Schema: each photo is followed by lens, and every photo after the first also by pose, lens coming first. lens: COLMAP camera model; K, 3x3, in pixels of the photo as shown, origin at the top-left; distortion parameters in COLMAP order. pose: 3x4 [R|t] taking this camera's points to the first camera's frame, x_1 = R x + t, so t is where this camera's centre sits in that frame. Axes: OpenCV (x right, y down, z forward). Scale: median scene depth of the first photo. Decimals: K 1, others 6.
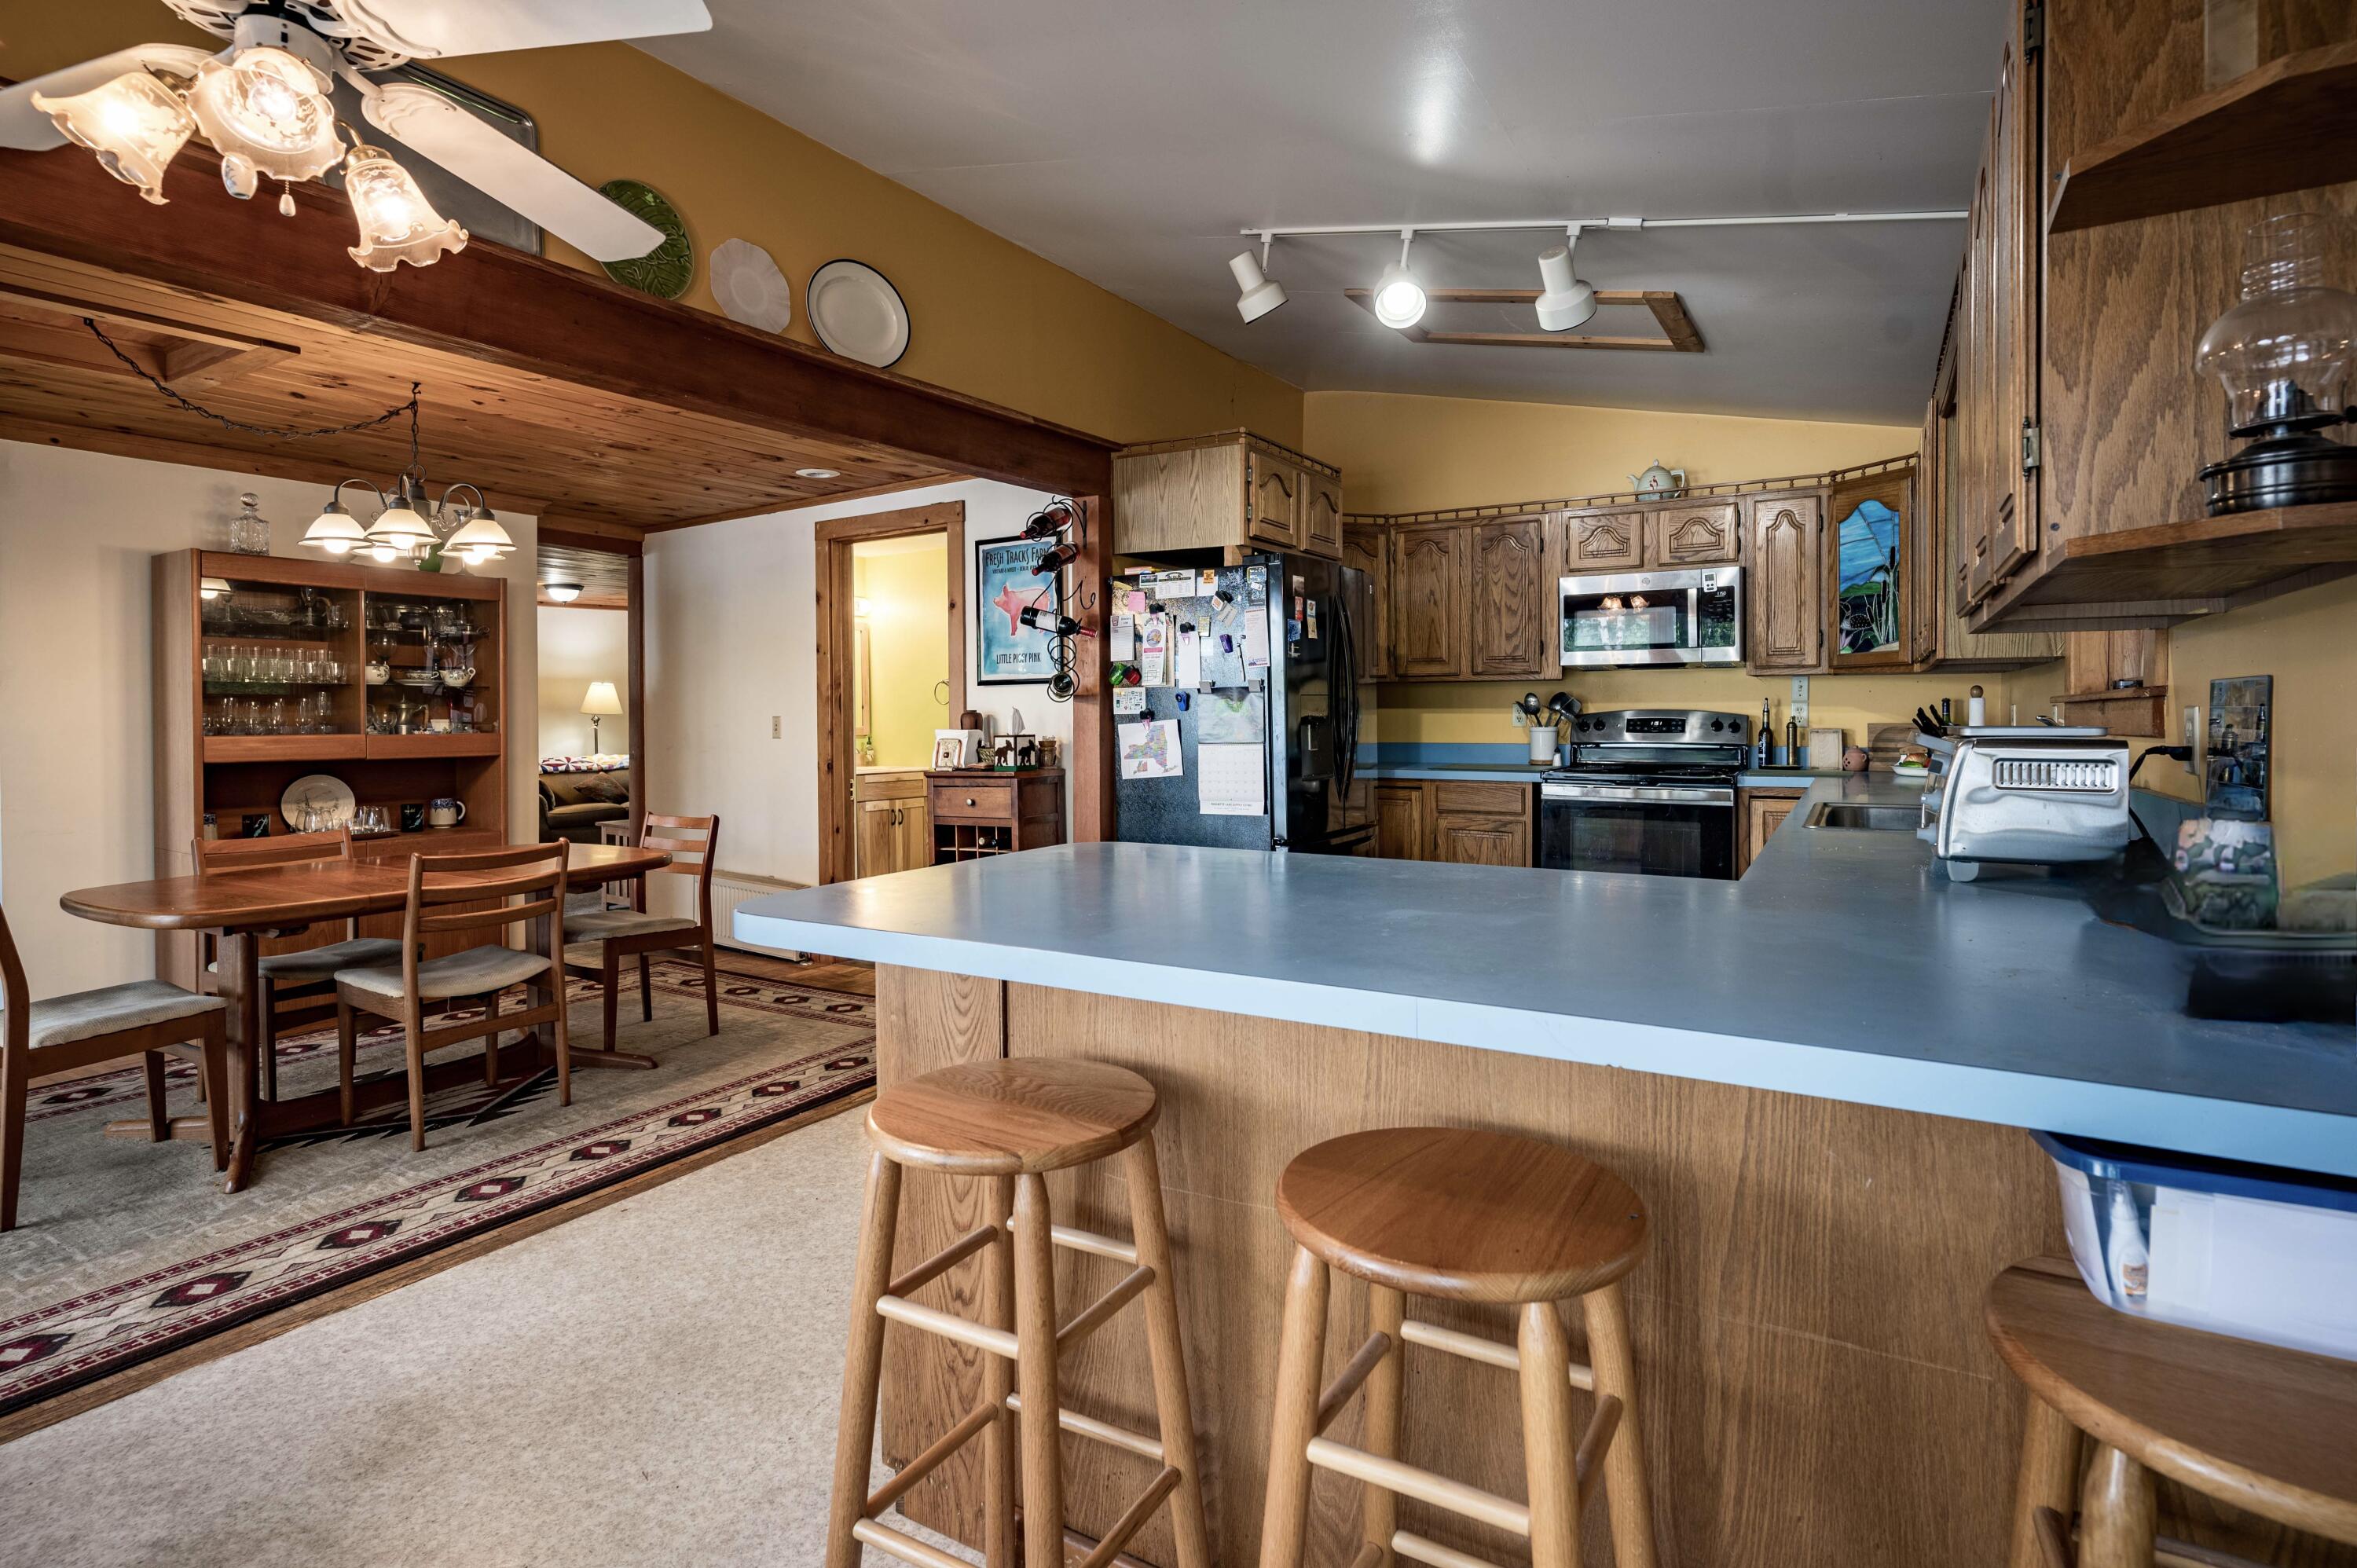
lens RADIAL K [[1163.7, 0, 1187.2], [0, 1163.7, 706.4], [0, 0, 1]] dist [0.000967, 0.000578]
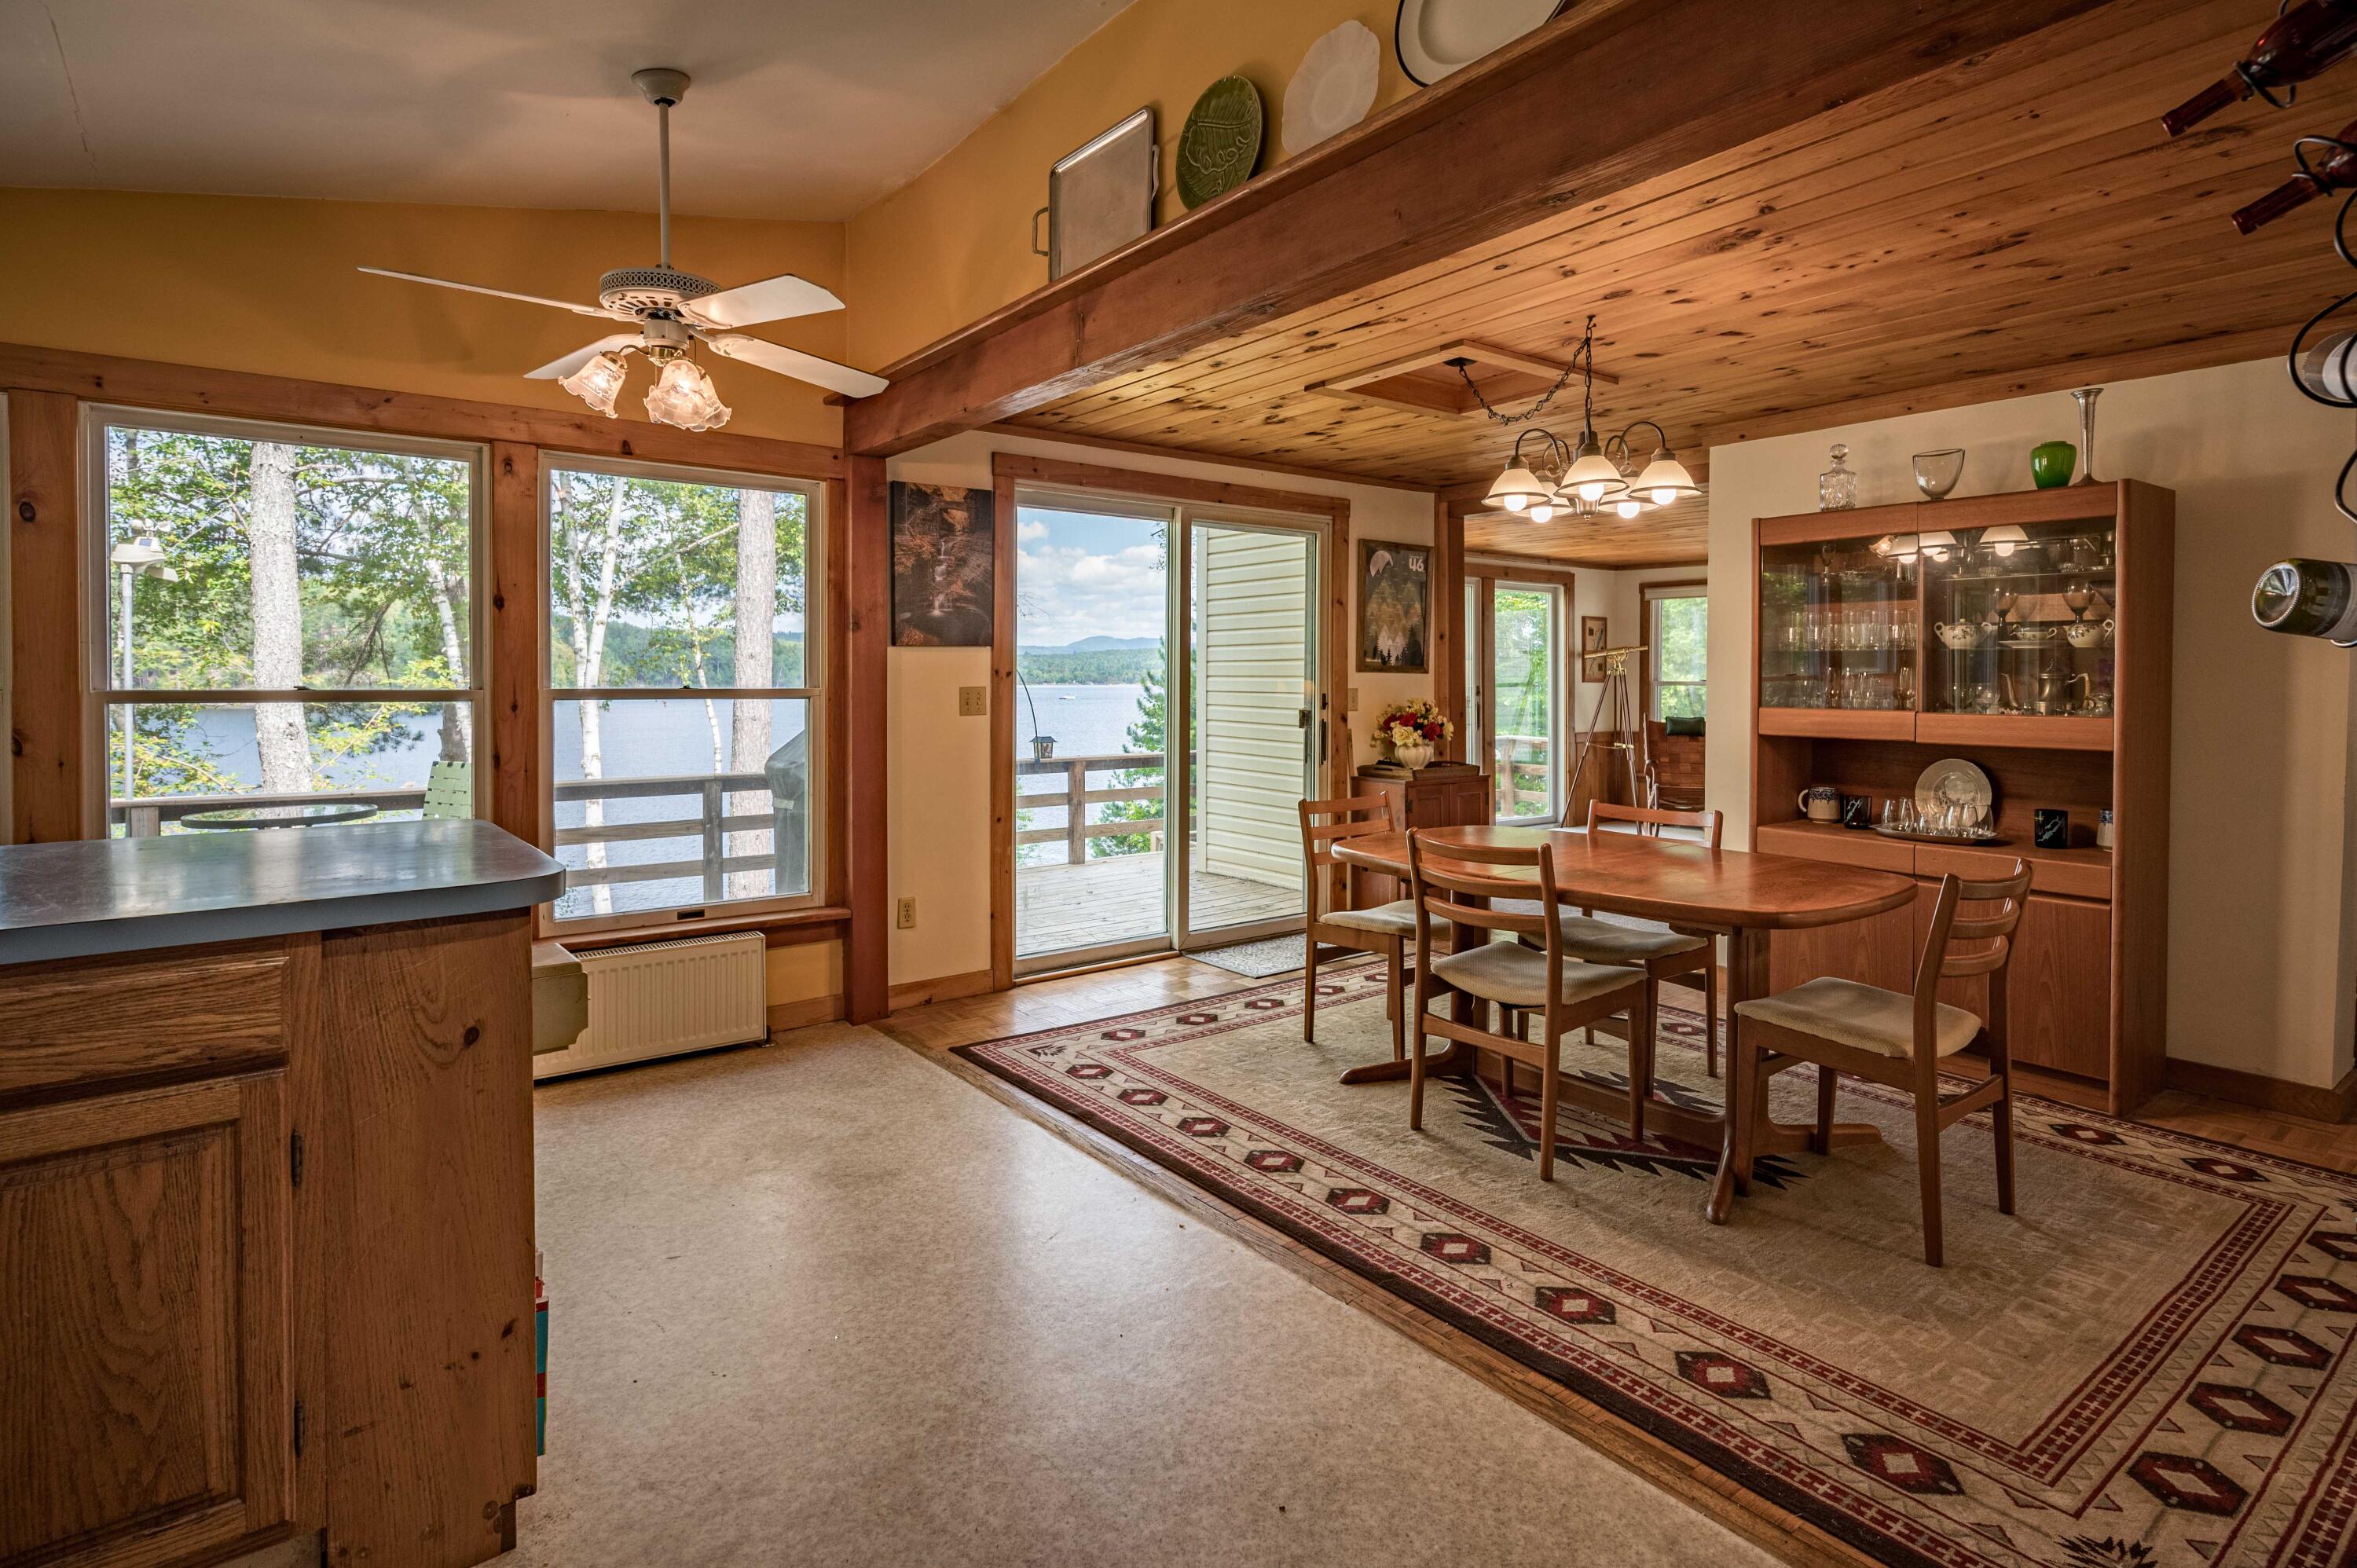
lens RADIAL K [[1163.7, 0, 1187.2], [0, 1163.7, 706.4], [0, 0, 1]] dist [0.000967, 0.000578]
pose [[-0.359260, 0.025072, -0.932901, 0.319777], [0.003817, 0.999670, 0.025396, -0.003770], [0.933230, 0.005563, -0.359237, 1.154227]]
